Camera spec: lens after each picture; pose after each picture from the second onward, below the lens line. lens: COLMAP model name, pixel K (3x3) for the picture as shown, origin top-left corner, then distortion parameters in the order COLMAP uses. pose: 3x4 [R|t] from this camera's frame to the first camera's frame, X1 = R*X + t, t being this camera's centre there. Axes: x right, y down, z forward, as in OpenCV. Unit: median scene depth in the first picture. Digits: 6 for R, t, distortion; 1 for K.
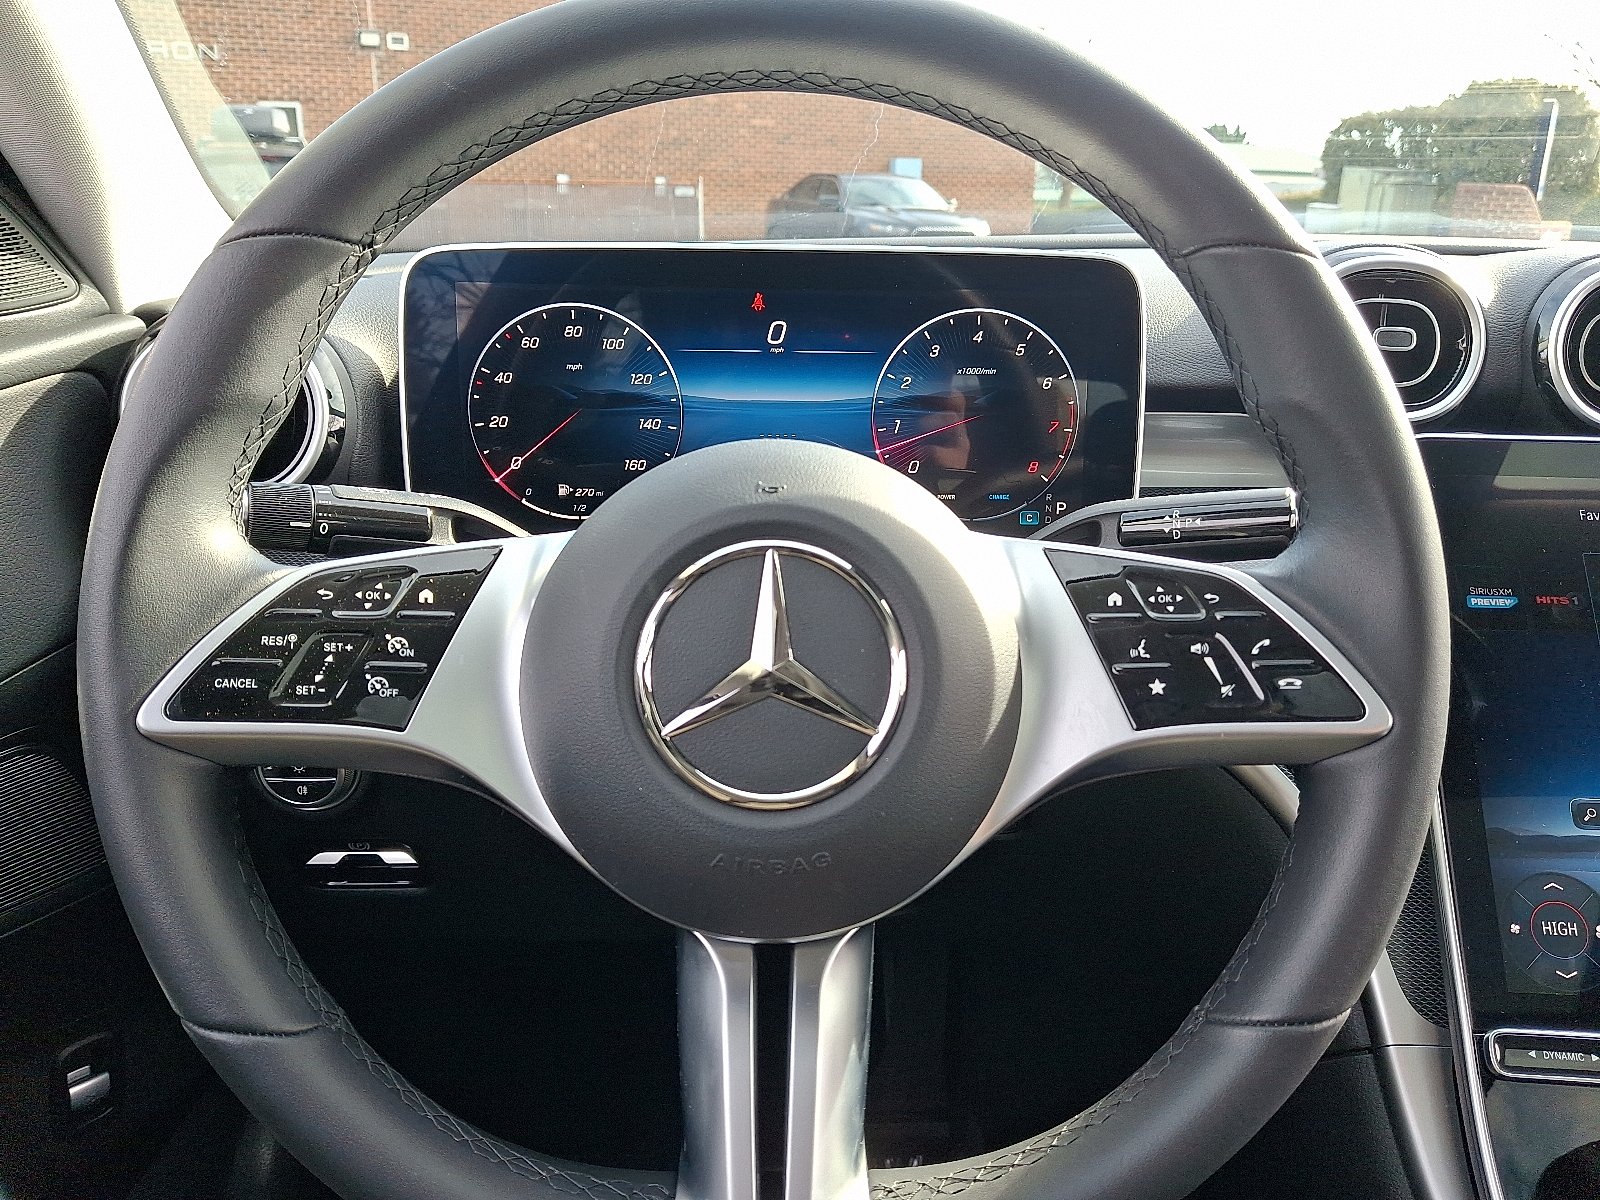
lens RADIAL K [[1161.2, 0, 800.0], [0, 1161.2, 600.0], [0, 0, 1]] dist [0.071193, -0.142384]
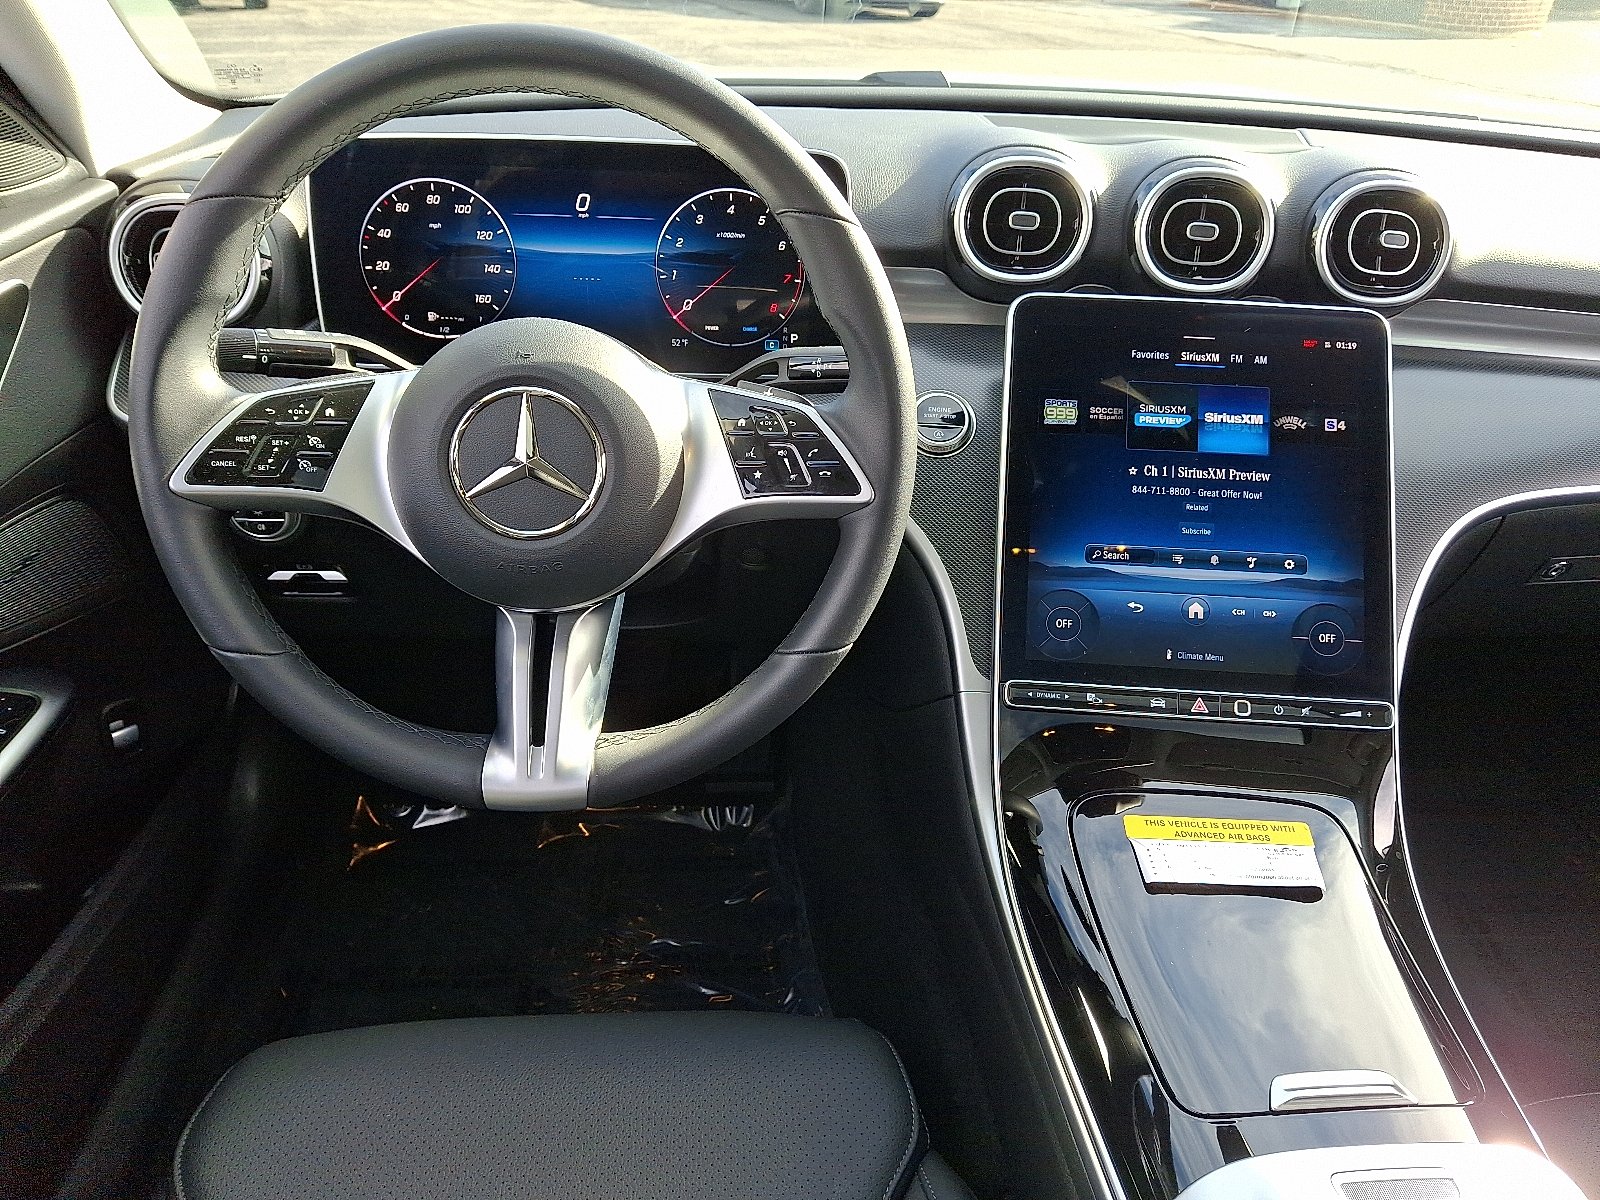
lens RADIAL K [[1086.4, 0, 776.9], [0, 1086.4, 616.6], [0, 0, 1]] dist [0.062103, -0.192435]
pose [[0.998590, 0.010949, 0.051950, 0.249208], [-0.022633, 0.972927, 0.230000, -0.094203], [-0.048026, -0.230851, 0.971803, -0.640118]]
